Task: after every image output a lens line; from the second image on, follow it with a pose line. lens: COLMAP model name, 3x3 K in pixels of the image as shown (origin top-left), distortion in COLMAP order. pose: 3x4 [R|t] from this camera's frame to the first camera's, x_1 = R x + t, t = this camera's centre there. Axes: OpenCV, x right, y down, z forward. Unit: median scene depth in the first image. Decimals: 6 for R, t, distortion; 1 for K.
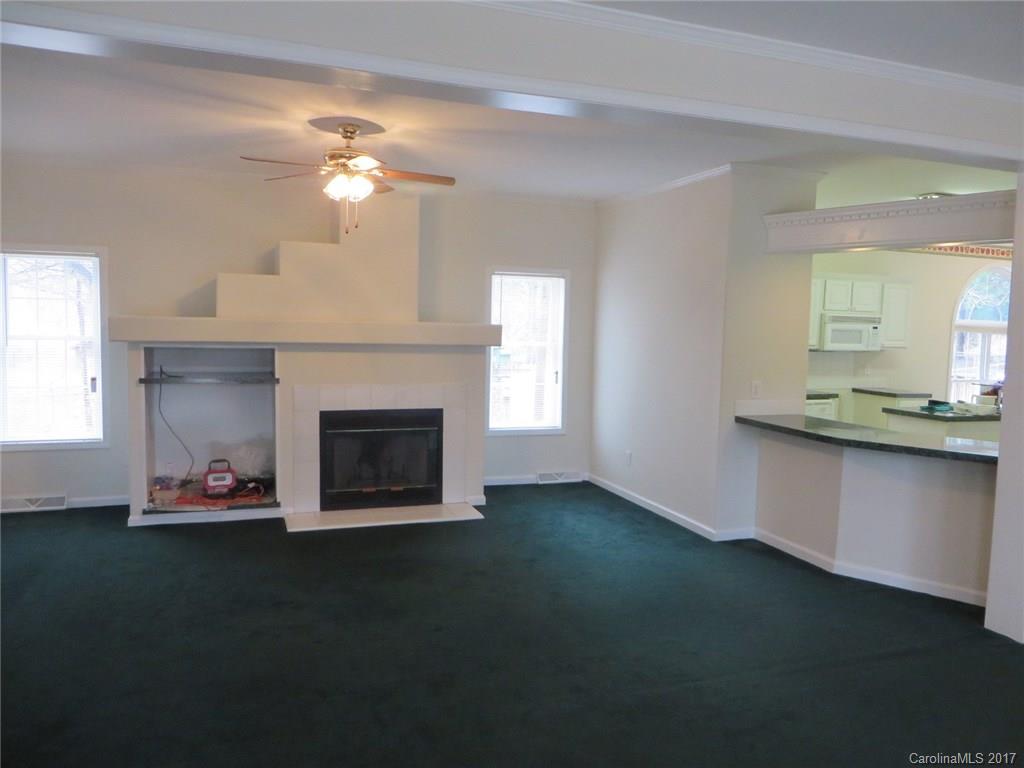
lens RADIAL K [[769.6, 0, 508.1], [0, 769.6, 380.9], [0, 0, 1]] dist [-0.026802, 0.006552]
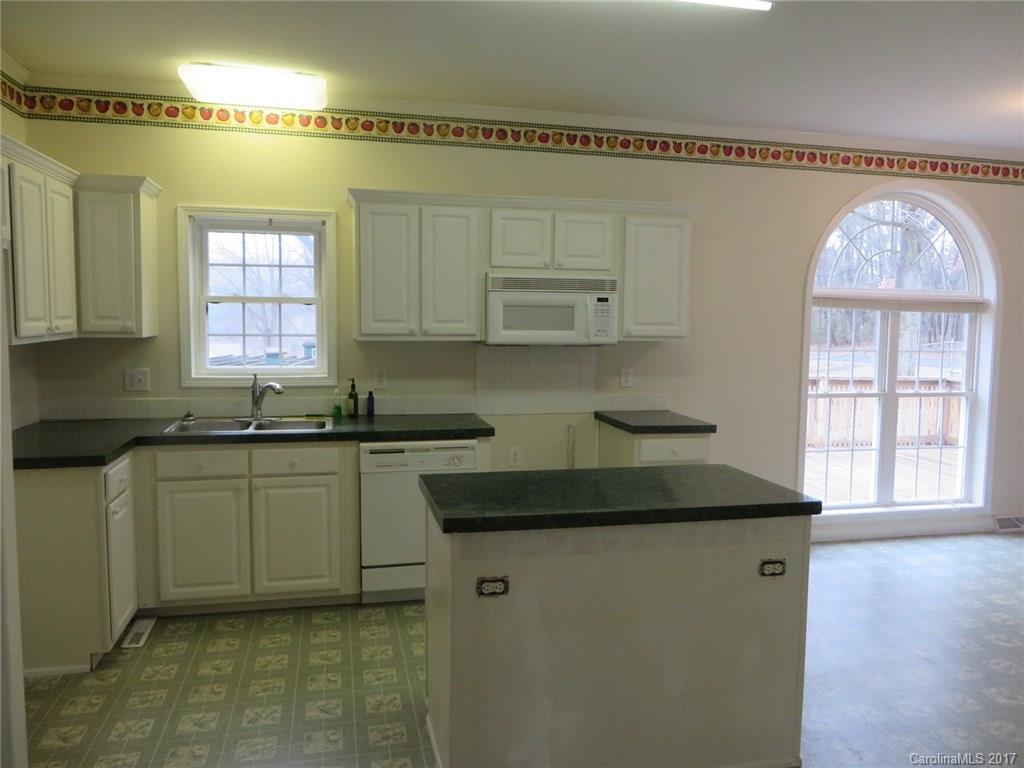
lens RADIAL K [[769.6, 0, 511.5], [0, 769.6, 379.3], [0, 0, 1]] dist [-0.026802, 0.006552]
pose [[0.993311, -0.007347, -0.115233, 0.478447], [0.007235, 0.999973, -0.001391, -0.014336], [0.115240, 0.000548, 0.993338, 0.466452]]
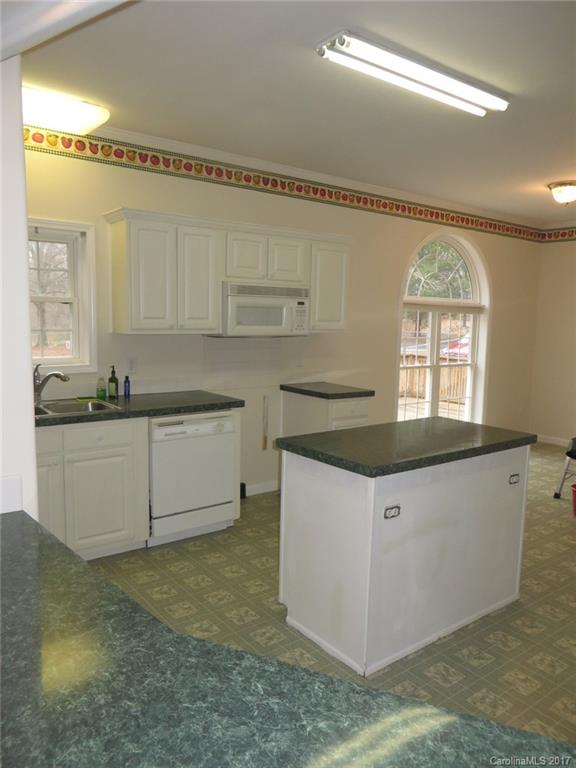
lens RADIAL K [[577.2, 0, 285.1], [0, 577.2, 385.2], [0, 0, 1]] dist [-0.026802, 0.006552]
pose [[0.953137, -0.044330, 0.299273, 0.298908], [0.029421, 0.998100, 0.054145, -0.021911], [-0.301105, -0.042802, 0.952630, 0.481285]]
